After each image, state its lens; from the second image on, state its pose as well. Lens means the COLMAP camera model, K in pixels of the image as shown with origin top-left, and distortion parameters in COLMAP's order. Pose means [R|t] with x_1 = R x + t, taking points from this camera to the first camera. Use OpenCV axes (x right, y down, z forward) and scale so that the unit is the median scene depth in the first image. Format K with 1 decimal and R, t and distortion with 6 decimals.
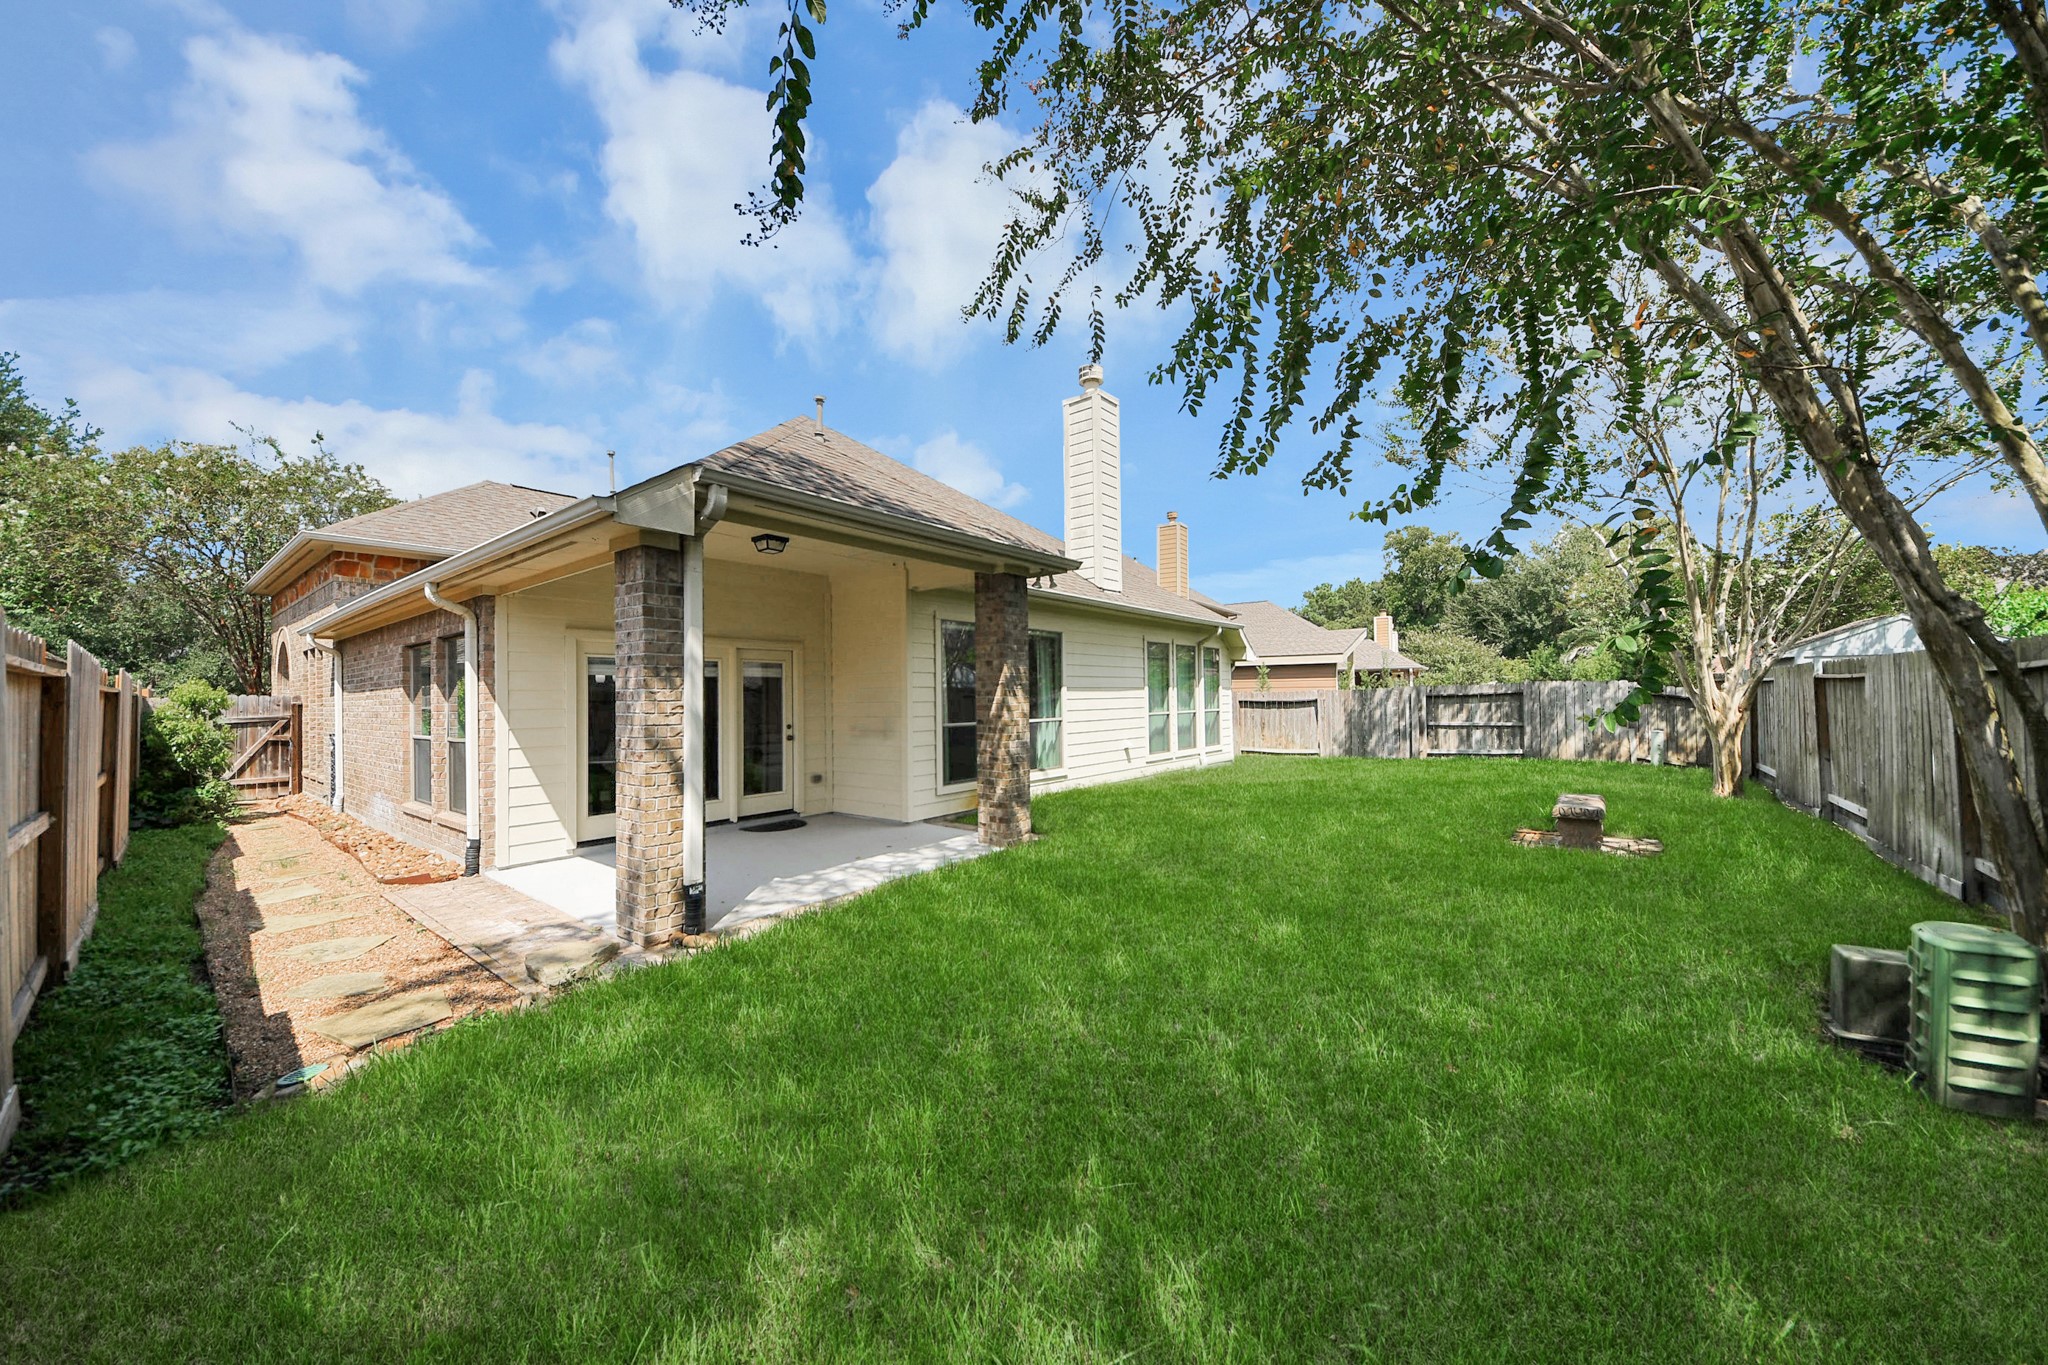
lens RADIAL K [[737.0, 0, 1009.7], [0, 737.0, 690.3], [0, 0, 1]] dist [0.000421, -0.020196]
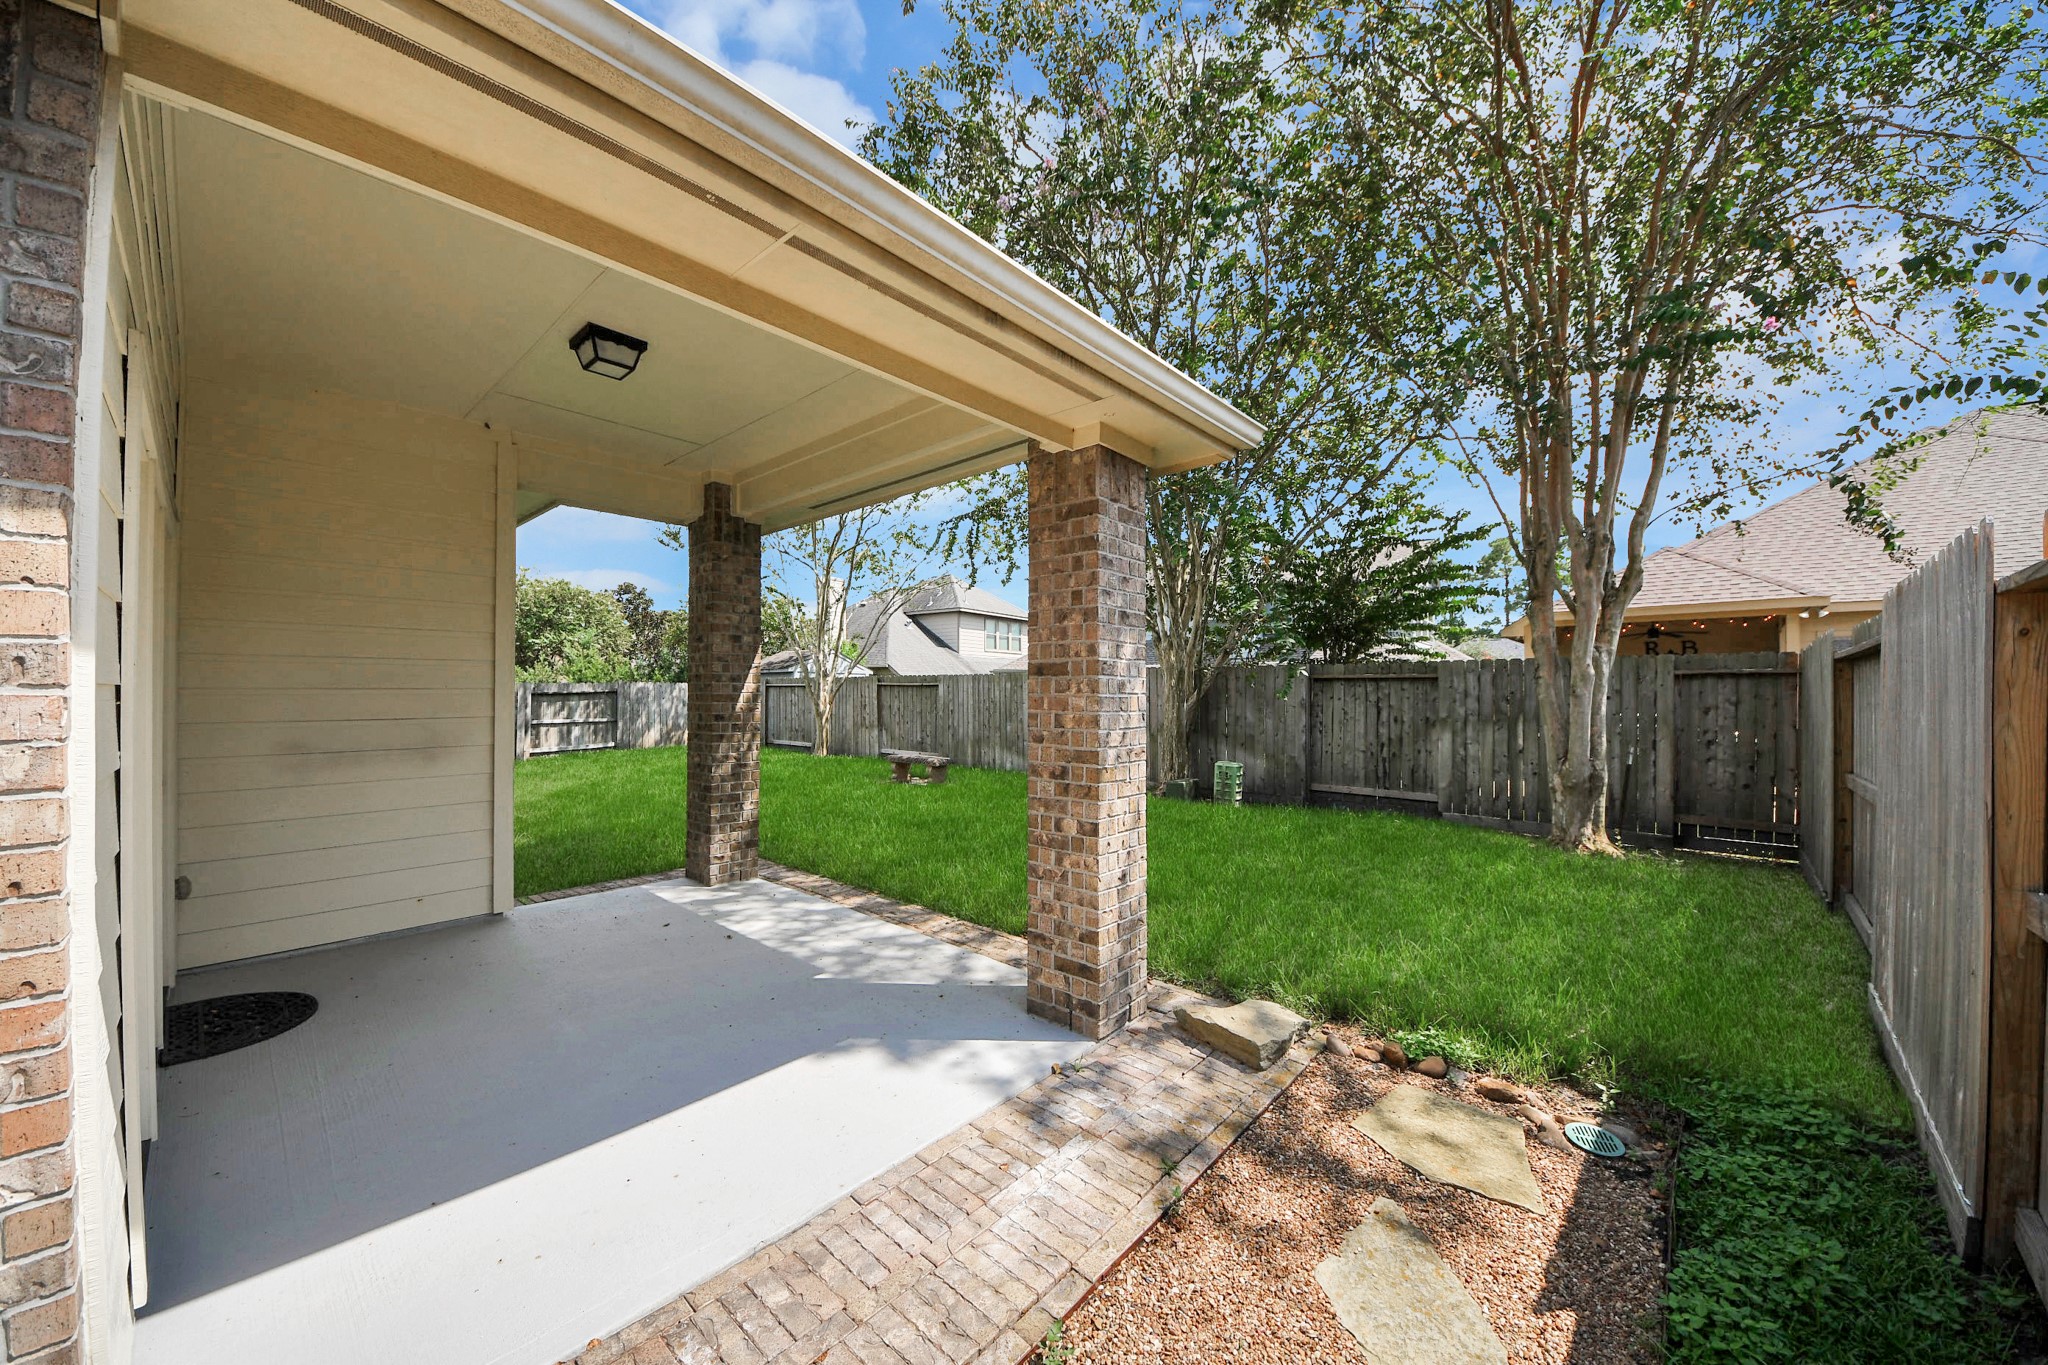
lens RADIAL K [[737.0, 0, 1009.7], [0, 737.0, 690.3], [0, 0, 1]] dist [0.000421, -0.020196]
pose [[0.057934, 0.014680, 0.998212, -0.777768], [-0.011545, 0.999835, -0.014034, 0.020246], [-0.998254, -0.010711, 0.058094, 0.679817]]
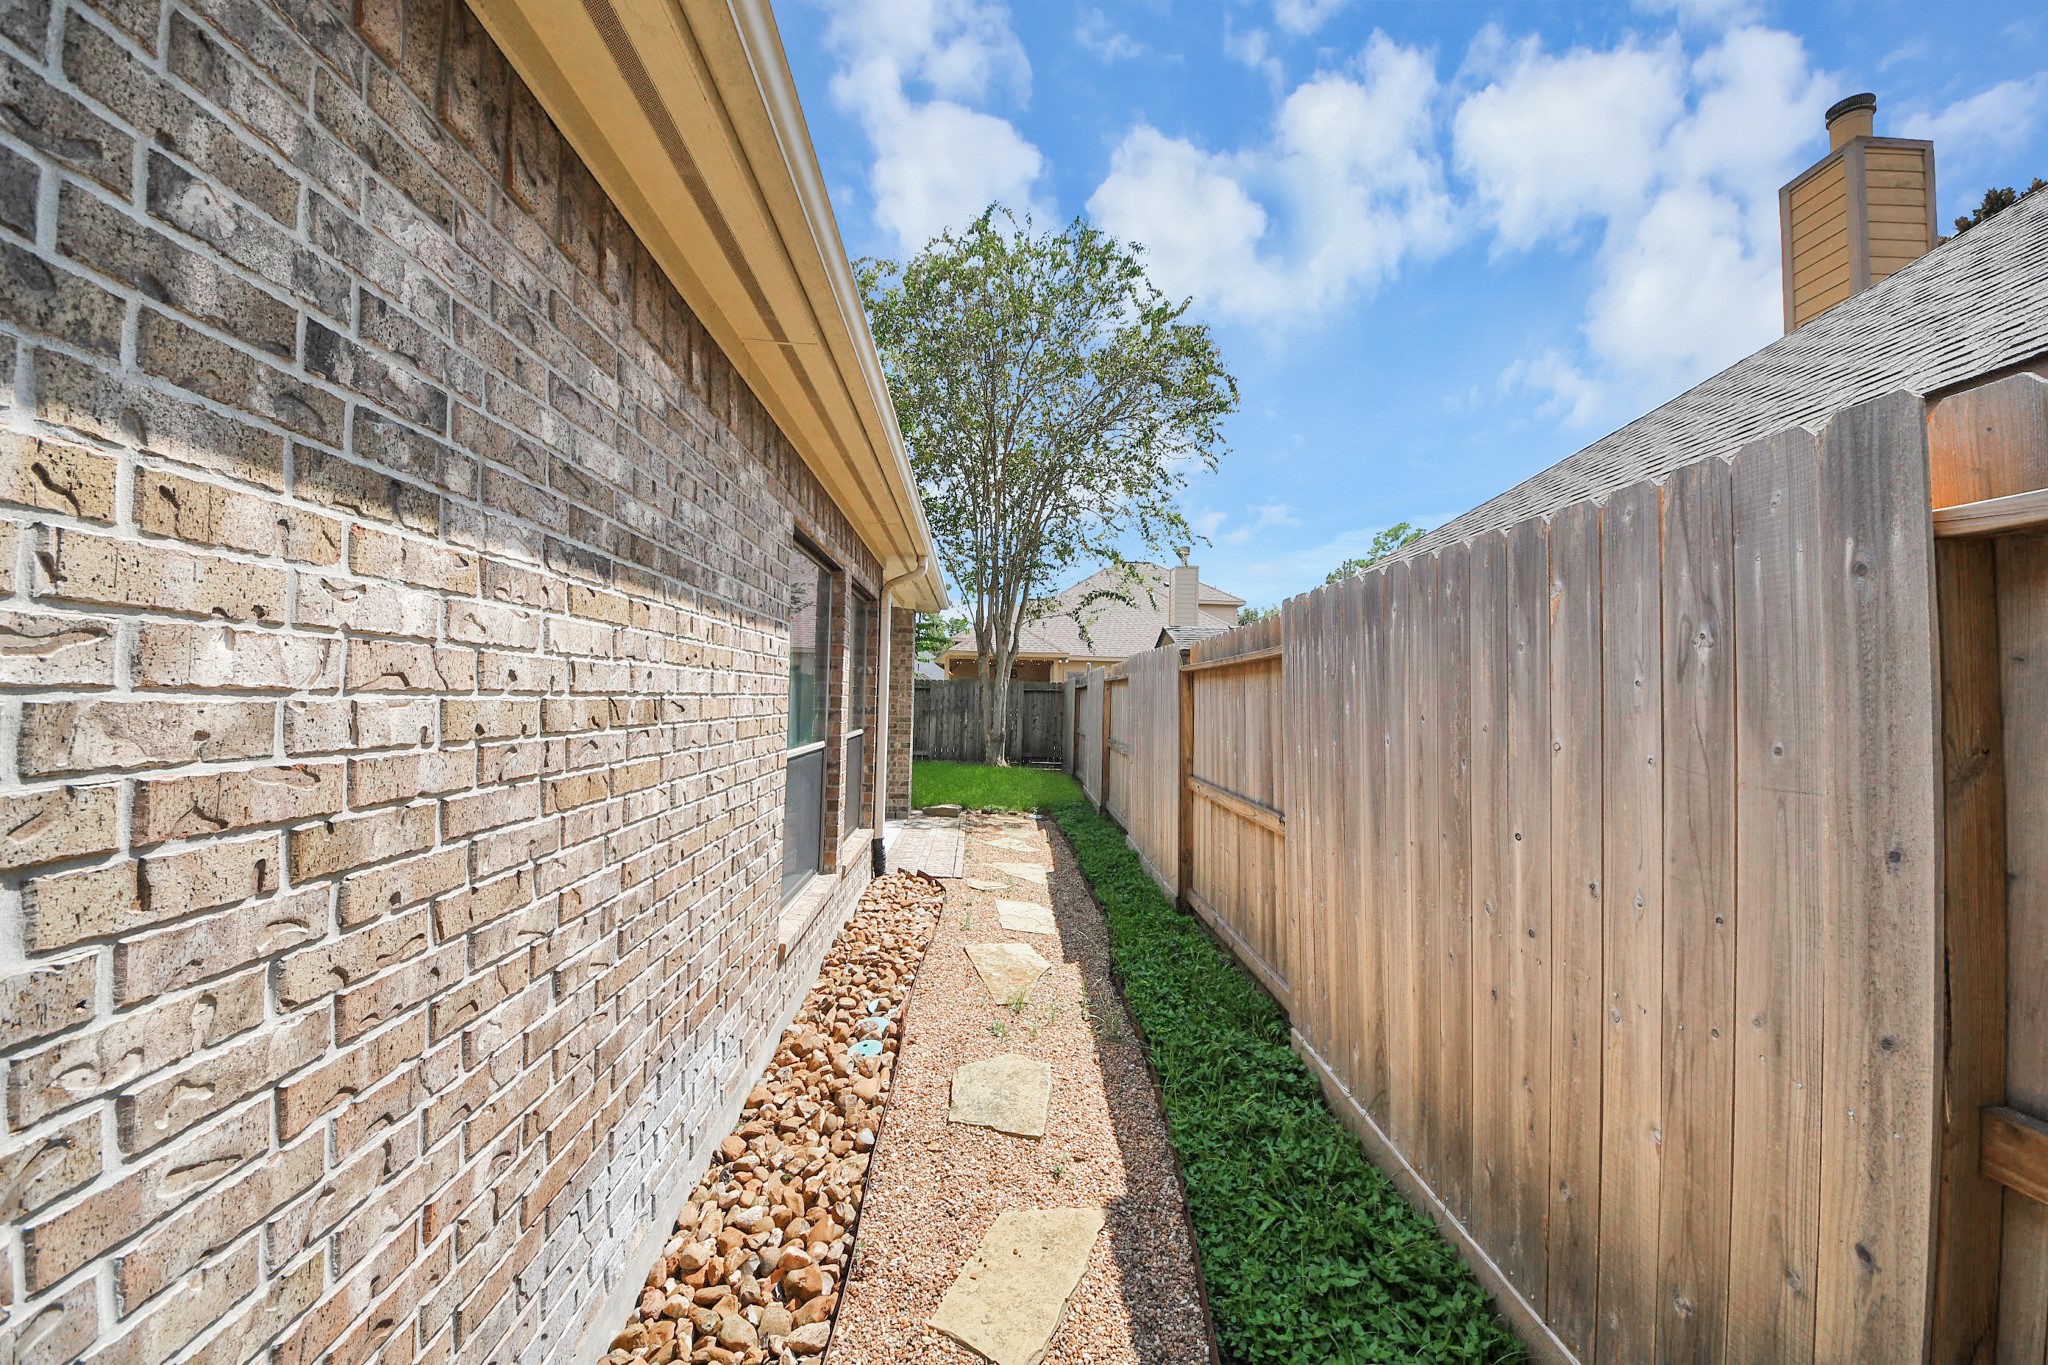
lens RADIAL K [[737.0, 0, 1009.7], [0, 737.0, 690.3], [0, 0, 1]] dist [0.000421, -0.020196]
pose [[-0.664108, 0.010956, 0.747557, -1.452218], [-0.011144, 0.999636, -0.024551, 0.026702], [-0.747554, -0.024636, -0.663744, 1.411751]]
